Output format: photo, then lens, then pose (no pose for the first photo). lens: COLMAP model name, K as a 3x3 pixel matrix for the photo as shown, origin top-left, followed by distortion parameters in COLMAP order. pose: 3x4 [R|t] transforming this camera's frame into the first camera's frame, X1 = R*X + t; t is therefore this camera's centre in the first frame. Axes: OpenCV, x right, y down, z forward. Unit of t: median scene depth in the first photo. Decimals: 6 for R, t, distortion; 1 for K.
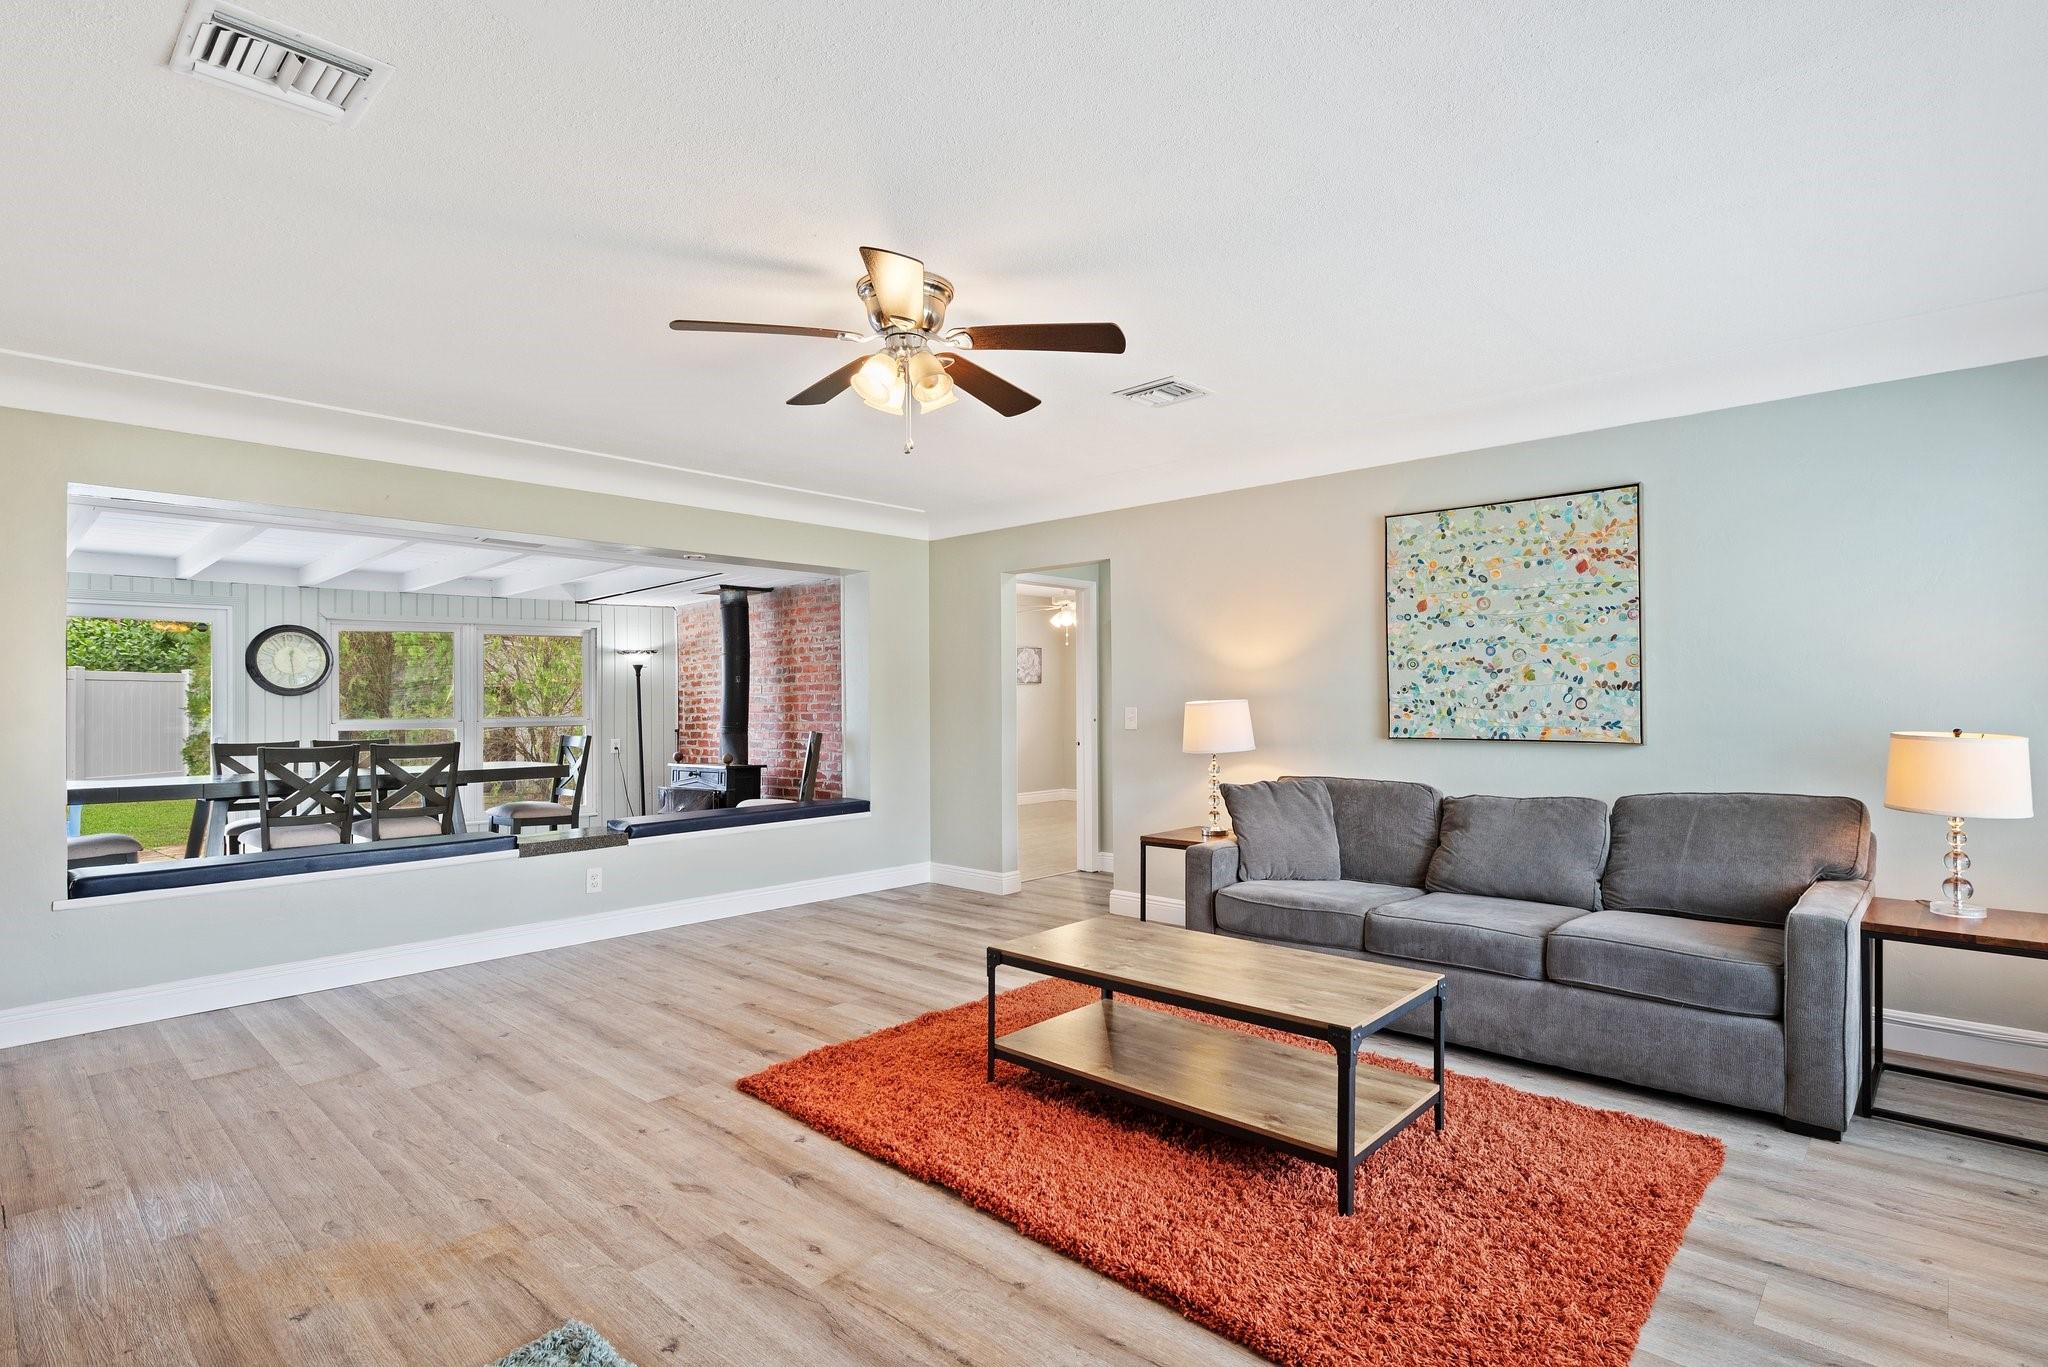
lens RADIAL K [[978.9, 0, 1001.9], [0, 978.9, 705.0], [0, 0, 1]] dist [-0.005231, -0.000216]
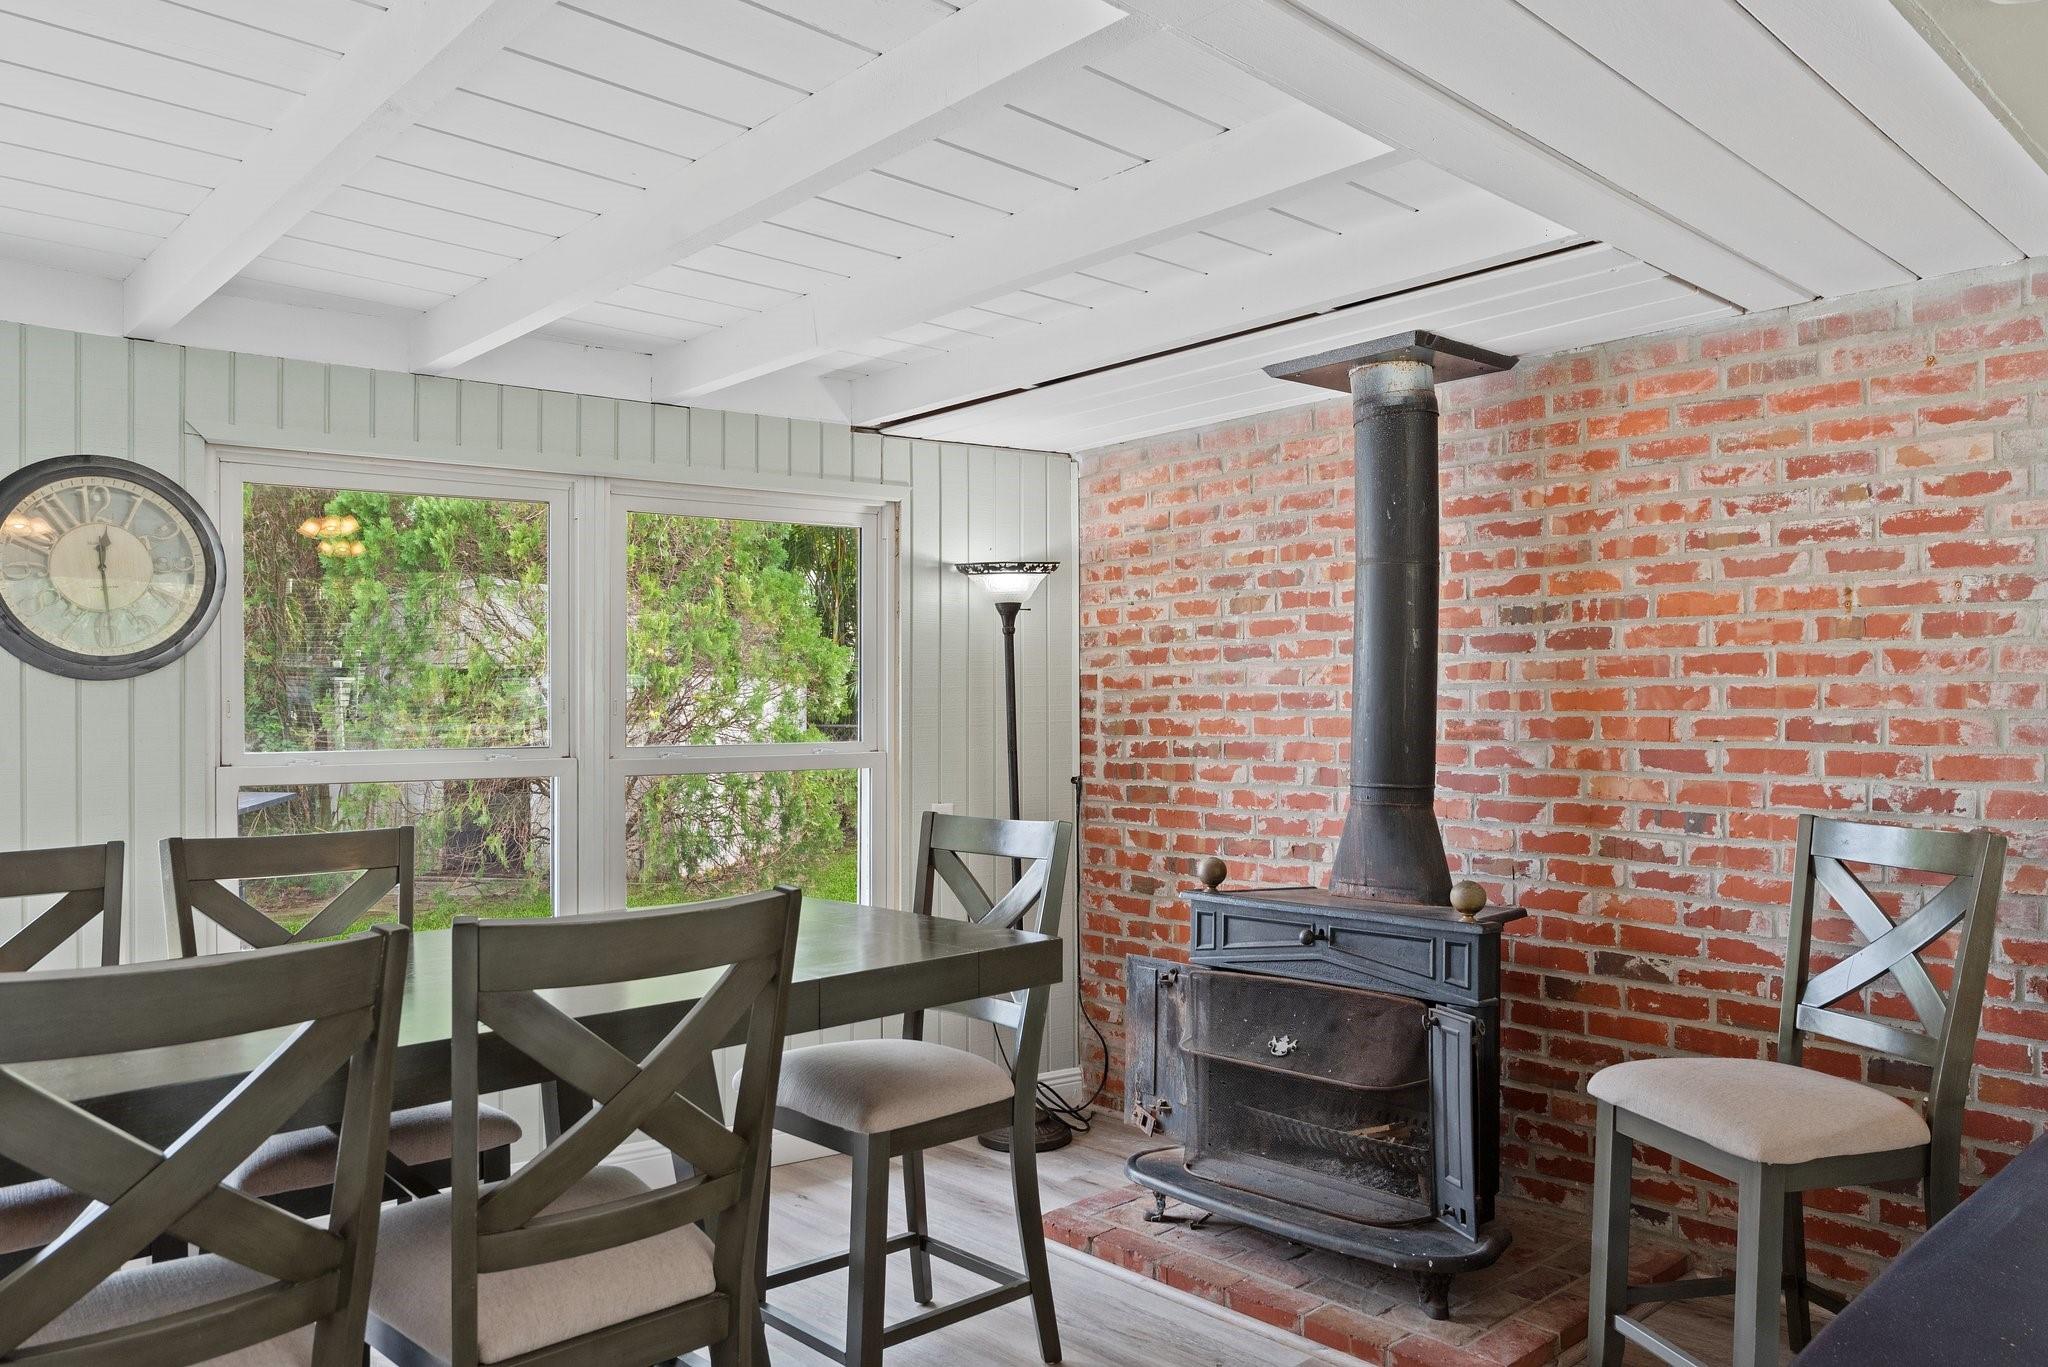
lens RADIAL K [[1478.6, 0, 1021.2], [0, 1478.6, 719.6], [0, 0, 1]] dist [-0.011964, -0.002319]
pose [[0.997025, 0.006435, -0.076808, -0.329637], [-0.005627, 0.999927, 0.010725, -0.003621], [0.076872, -0.010261, 0.996988, 0.457433]]
